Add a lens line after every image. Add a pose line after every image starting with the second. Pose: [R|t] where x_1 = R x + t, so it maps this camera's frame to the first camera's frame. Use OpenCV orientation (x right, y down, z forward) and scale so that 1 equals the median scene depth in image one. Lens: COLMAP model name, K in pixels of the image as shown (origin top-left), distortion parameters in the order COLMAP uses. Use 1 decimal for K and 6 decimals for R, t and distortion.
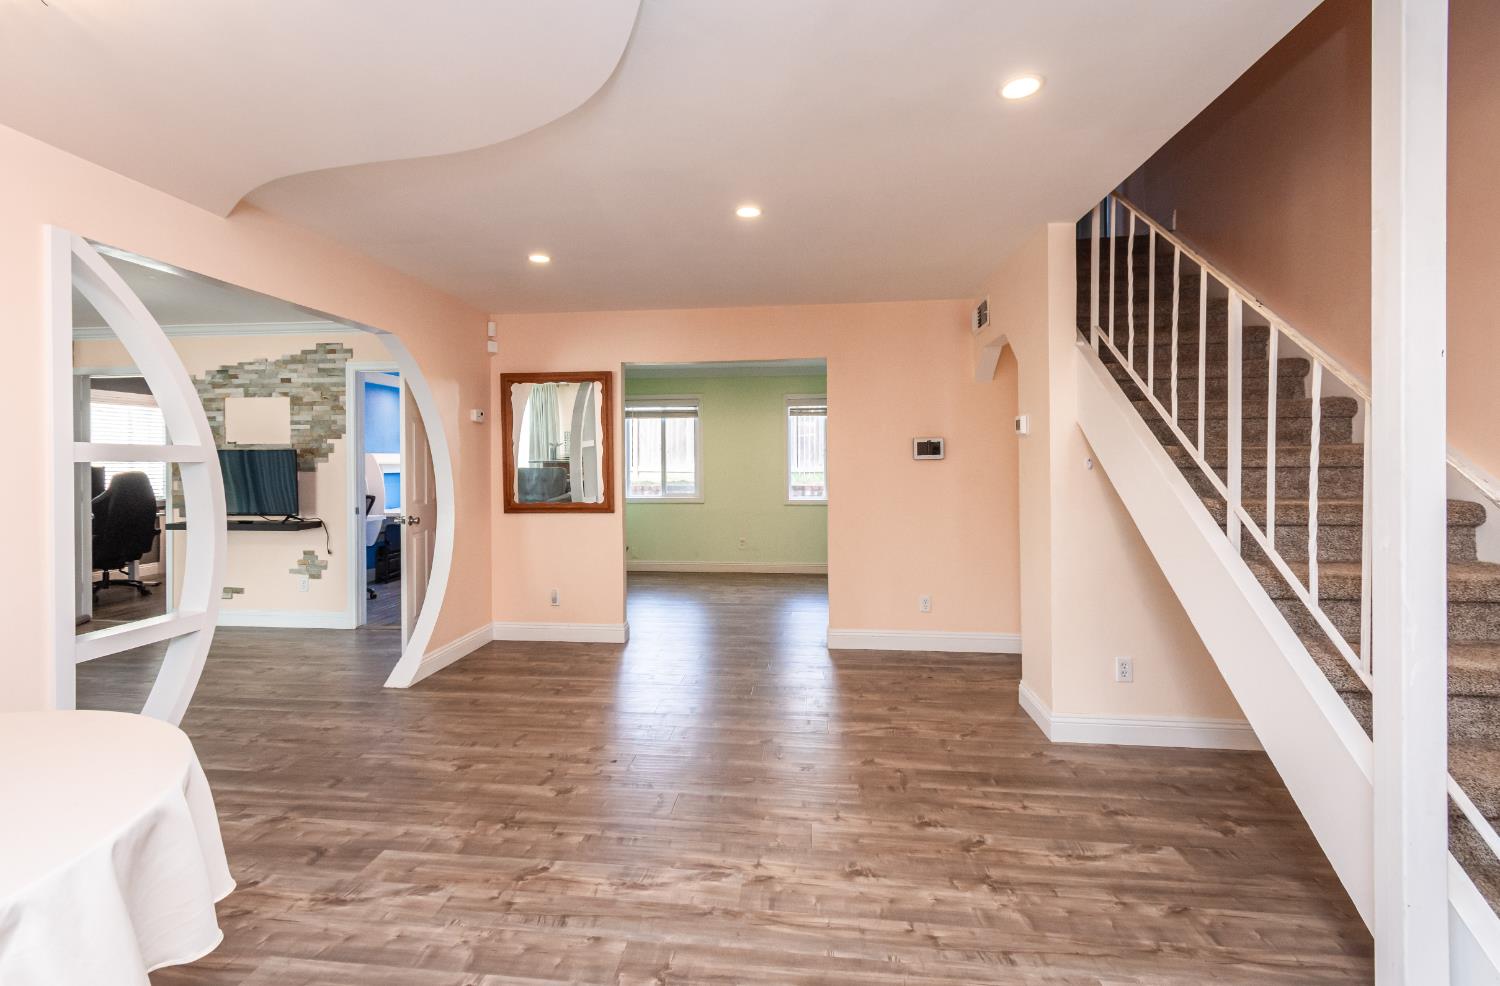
lens RADIAL K [[668.9, 0, 745.9], [0, 668.9, 466.9], [0, 0, 1]] dist [0.003625, 0.000077]
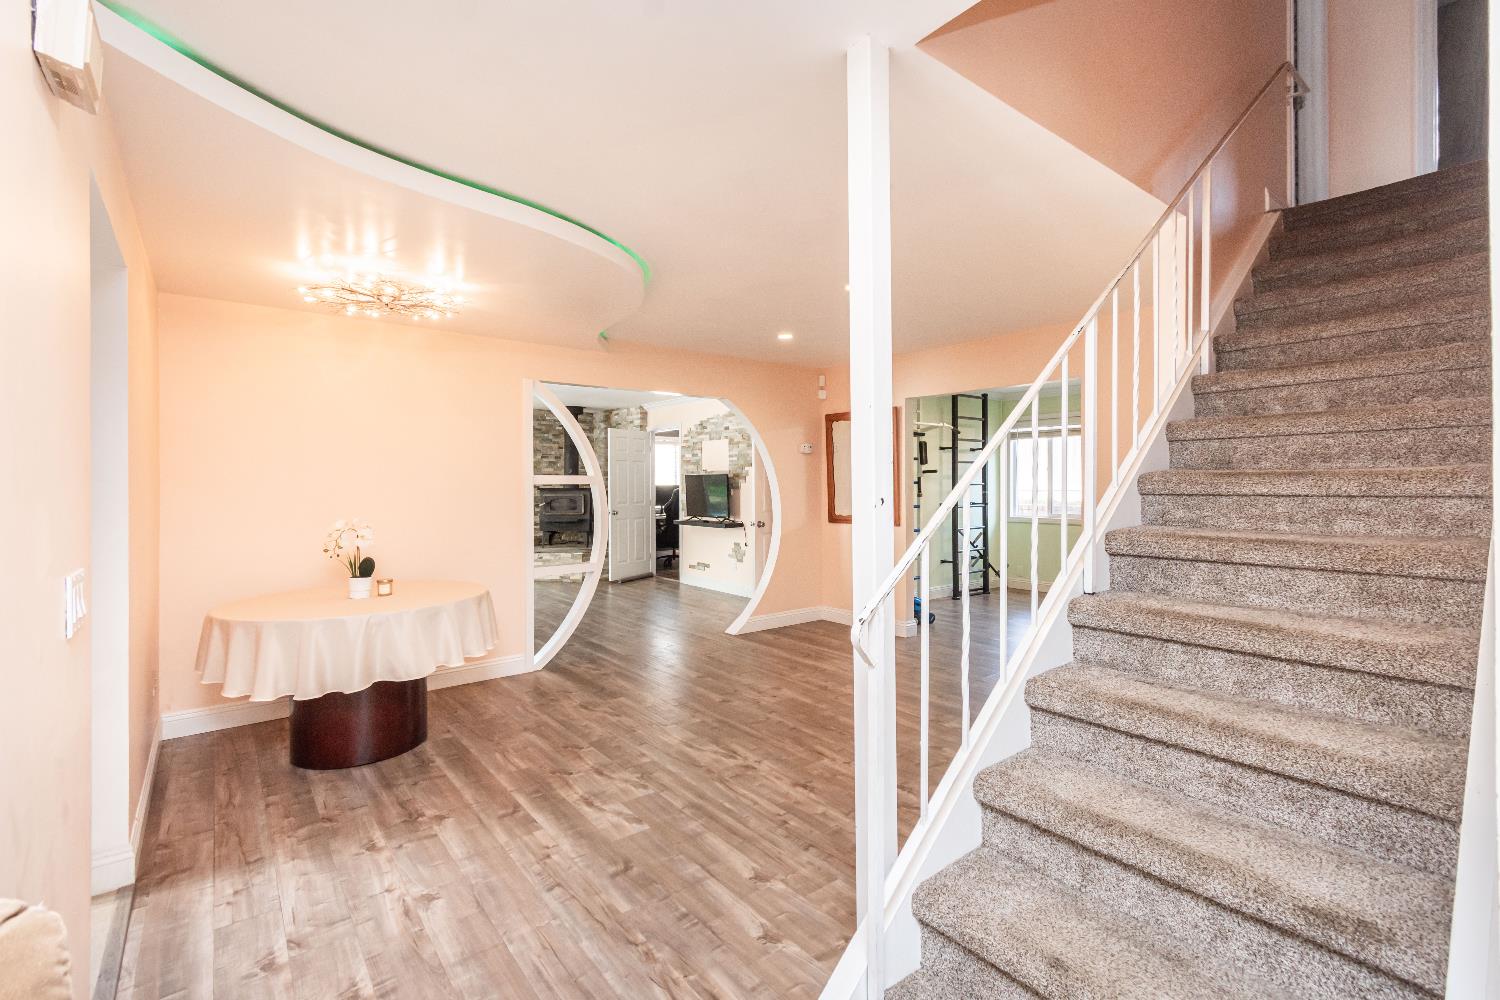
lens RADIAL K [[674.0, 0, 752.6], [0, 674.0, 476.8], [0, 0, 1]] dist [-0.000016, -0.000052]
pose [[0.706252, -0.005076, -0.707943, 0.581405], [-0.001195, 0.999964, -0.008362, -0.010156], [0.707960, 0.006752, 0.706220, -0.032164]]
